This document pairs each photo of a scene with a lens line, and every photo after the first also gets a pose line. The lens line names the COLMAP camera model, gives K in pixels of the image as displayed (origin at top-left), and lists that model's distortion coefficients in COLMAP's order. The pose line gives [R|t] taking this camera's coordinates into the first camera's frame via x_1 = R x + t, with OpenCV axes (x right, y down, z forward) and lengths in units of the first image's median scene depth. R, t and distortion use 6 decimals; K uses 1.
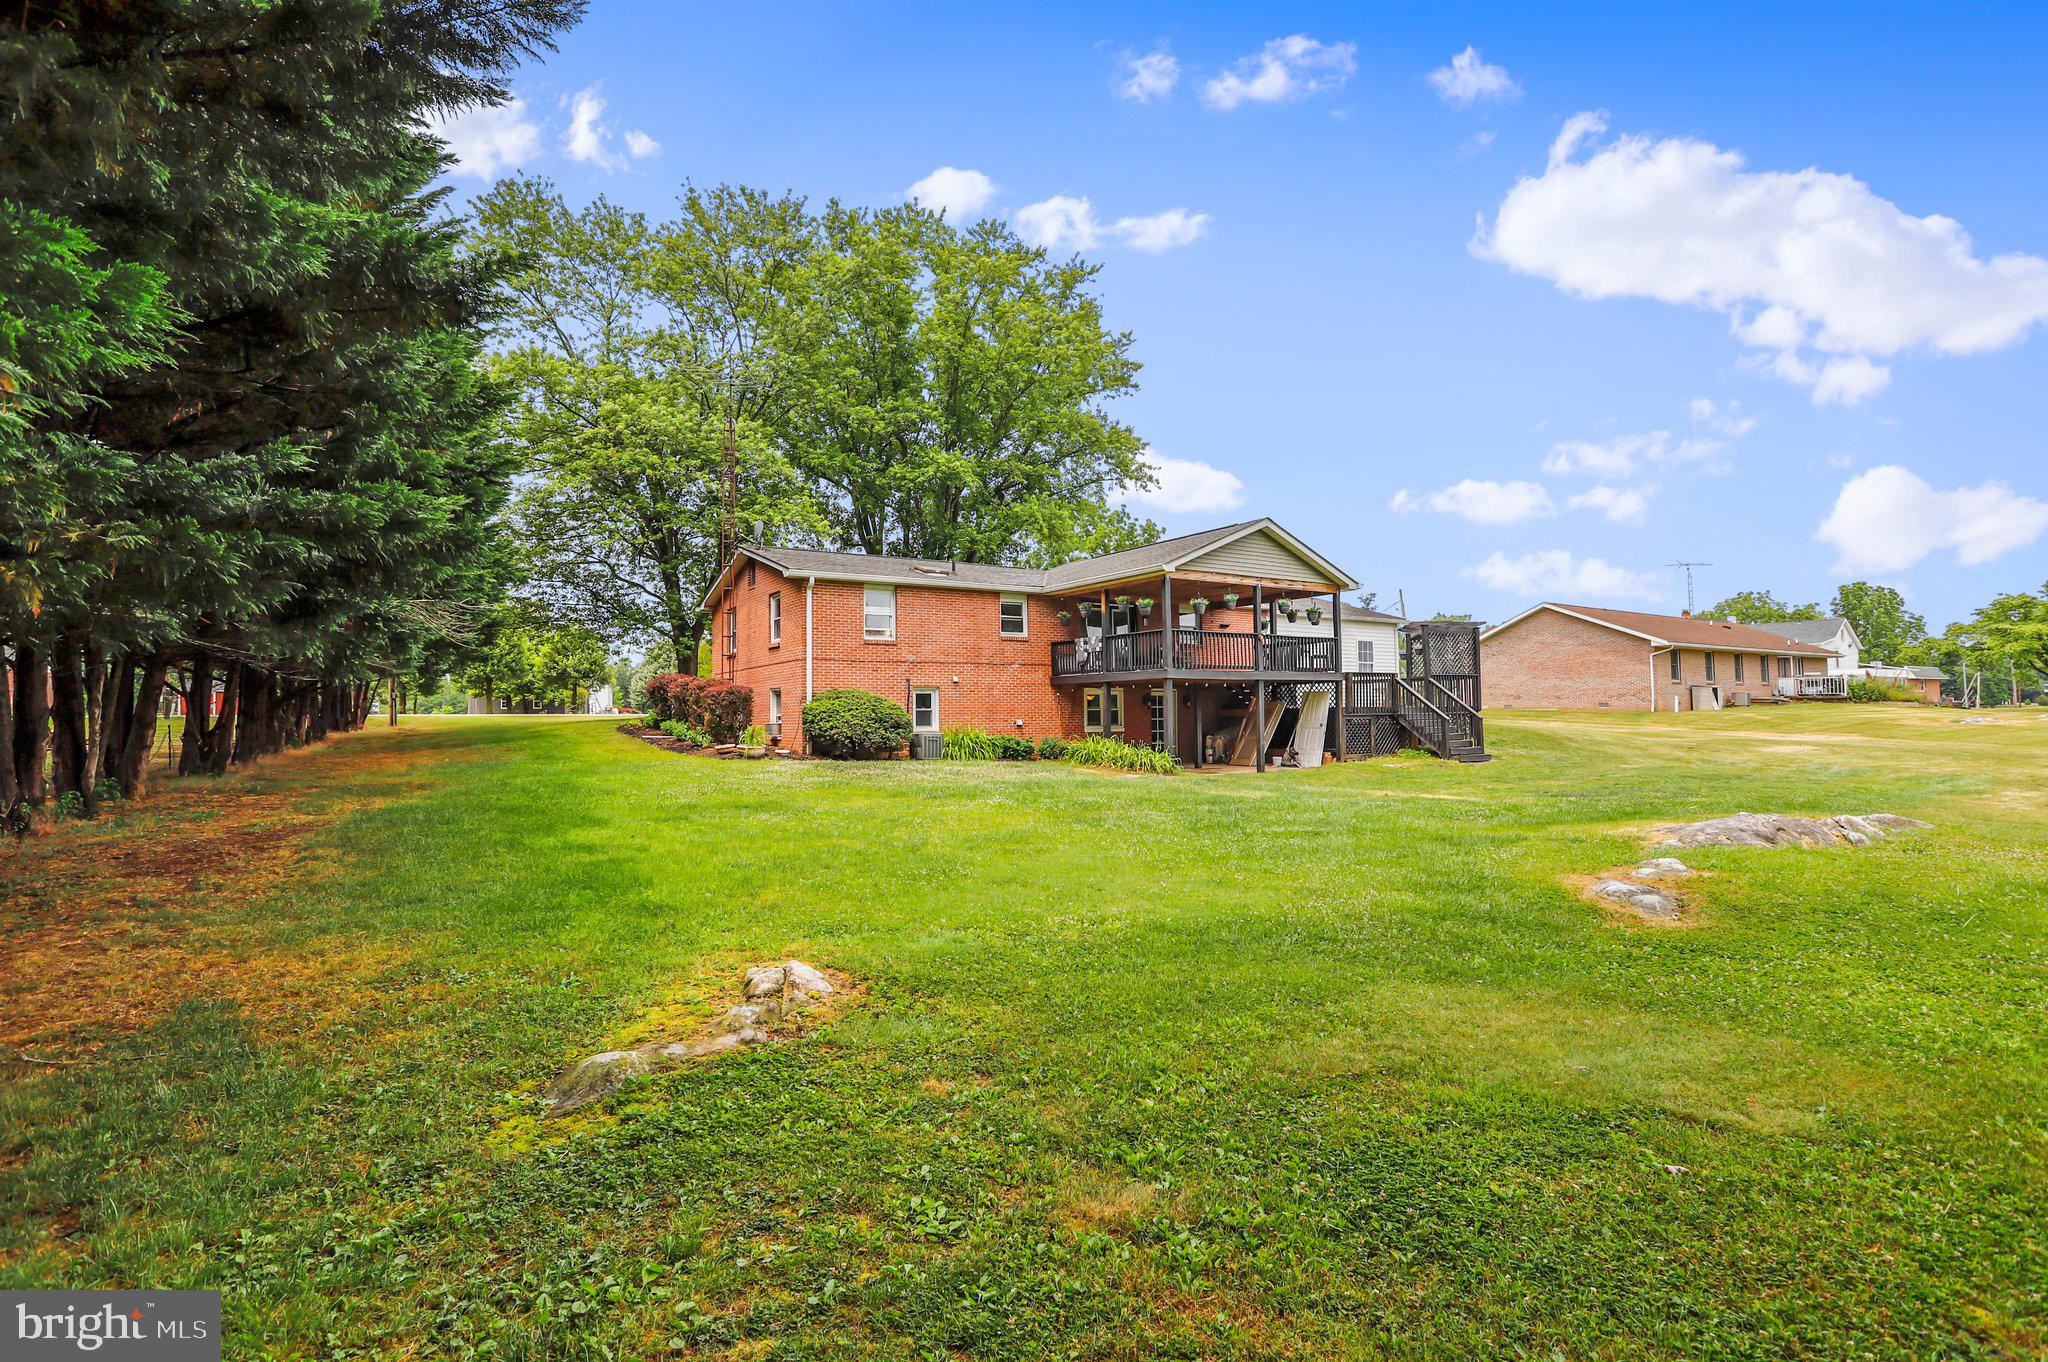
lens RADIAL K [[994.8, 0, 1022.1], [0, 994.8, 676.8], [0, 0, 1]] dist [-0.058482, -0.000302]
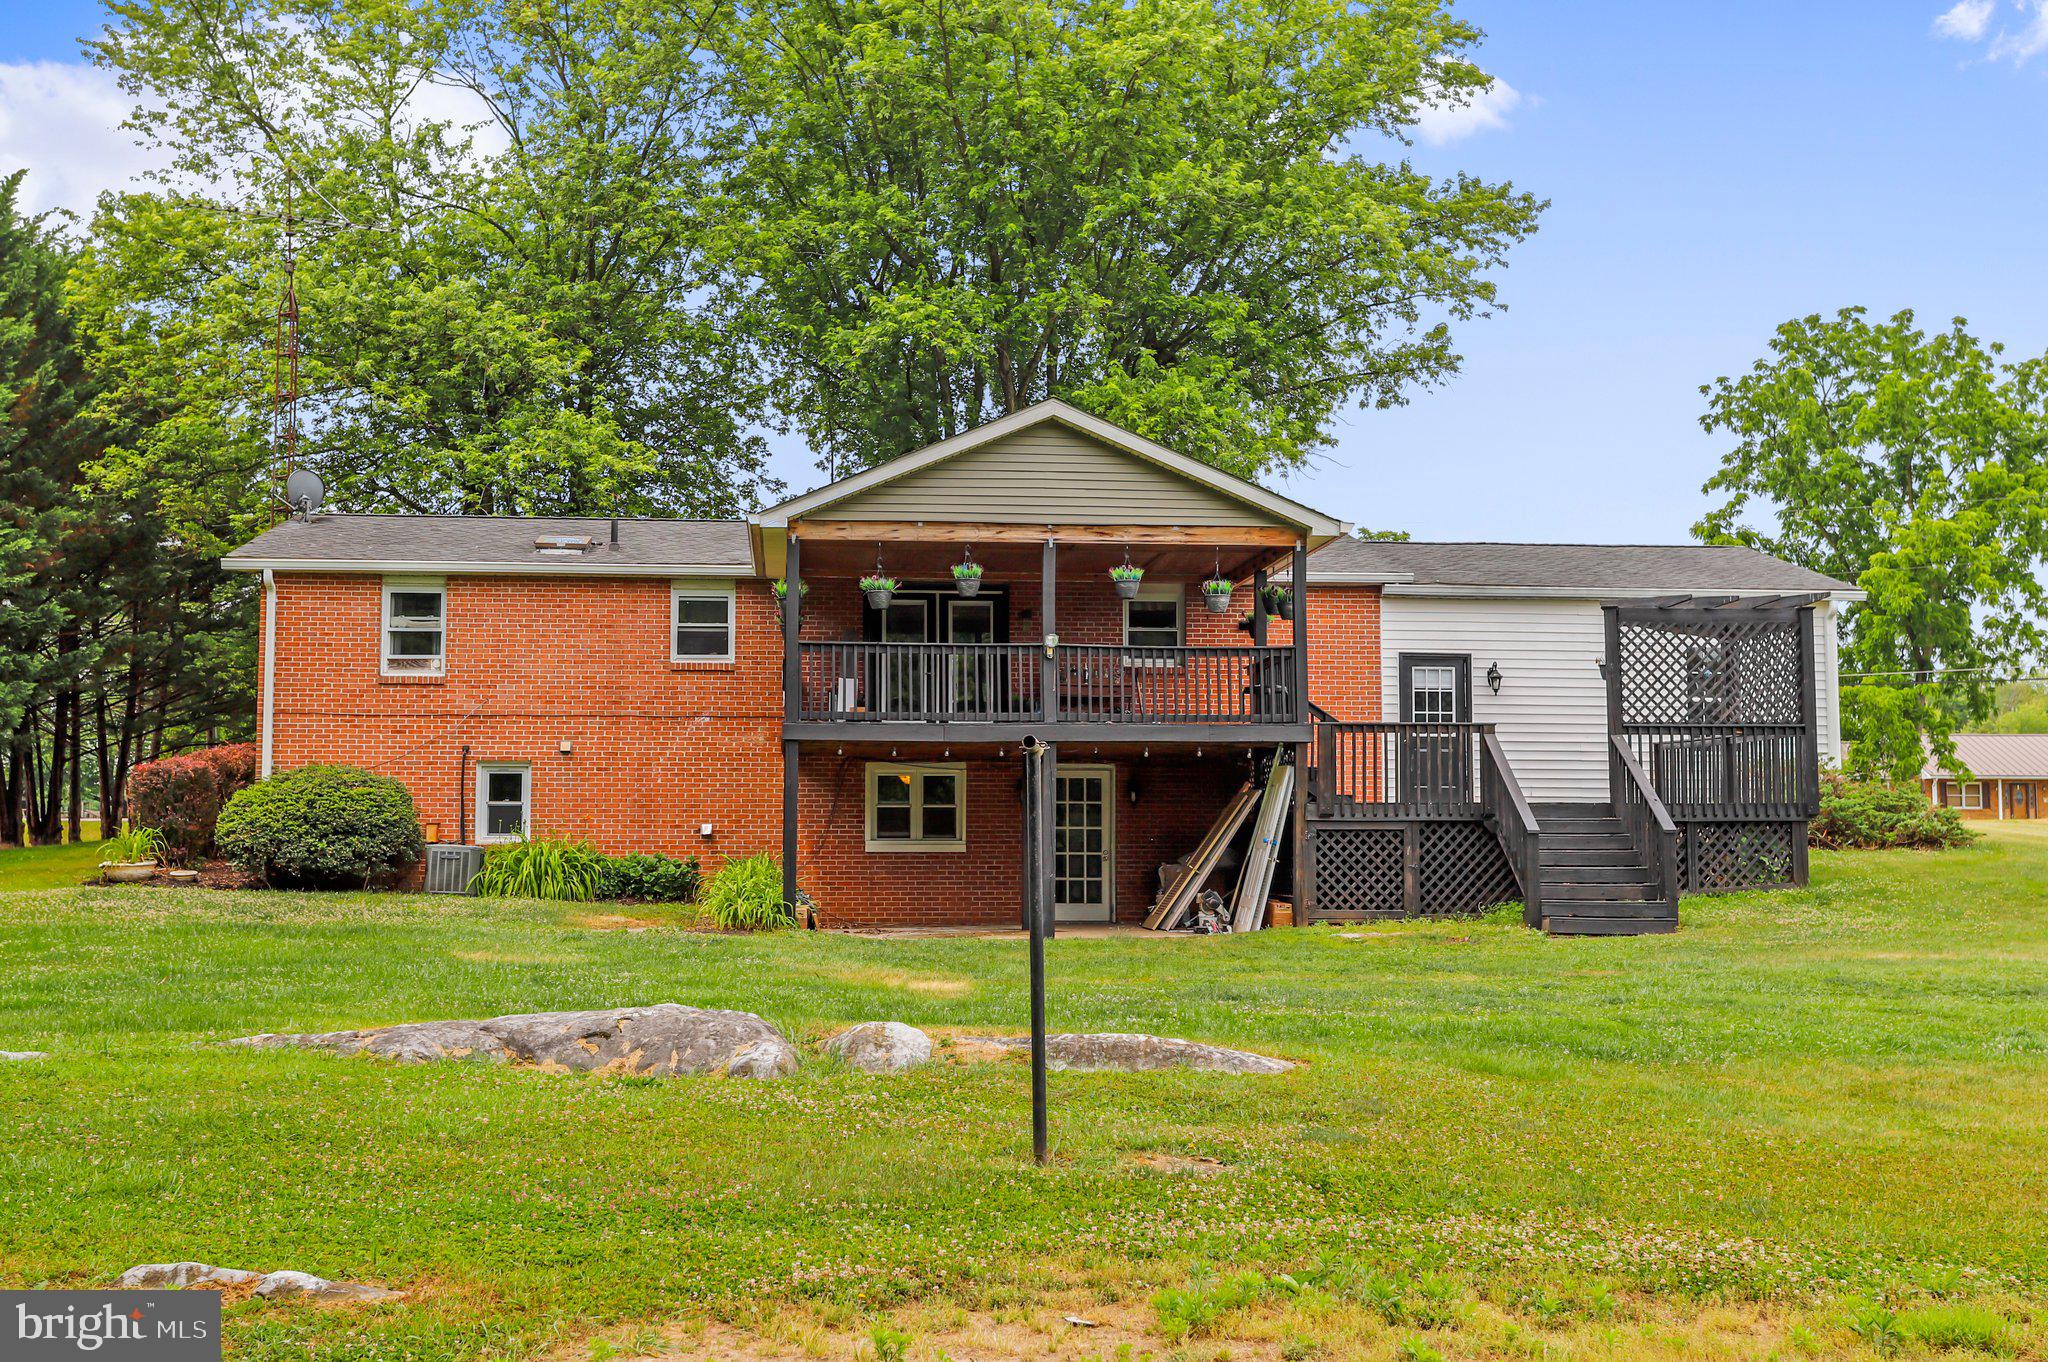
lens RADIAL K [[2248.6, 0, 1022.8], [0, 2248.6, 682.0], [0, 0, 1]] dist [0.027443, 0.000000]
pose [[0.888939, -0.022168, -0.457488, 0.694538], [0.007739, 0.999412, -0.033389, 0.009951], [0.457960, 0.026141, 0.888588, 0.041399]]
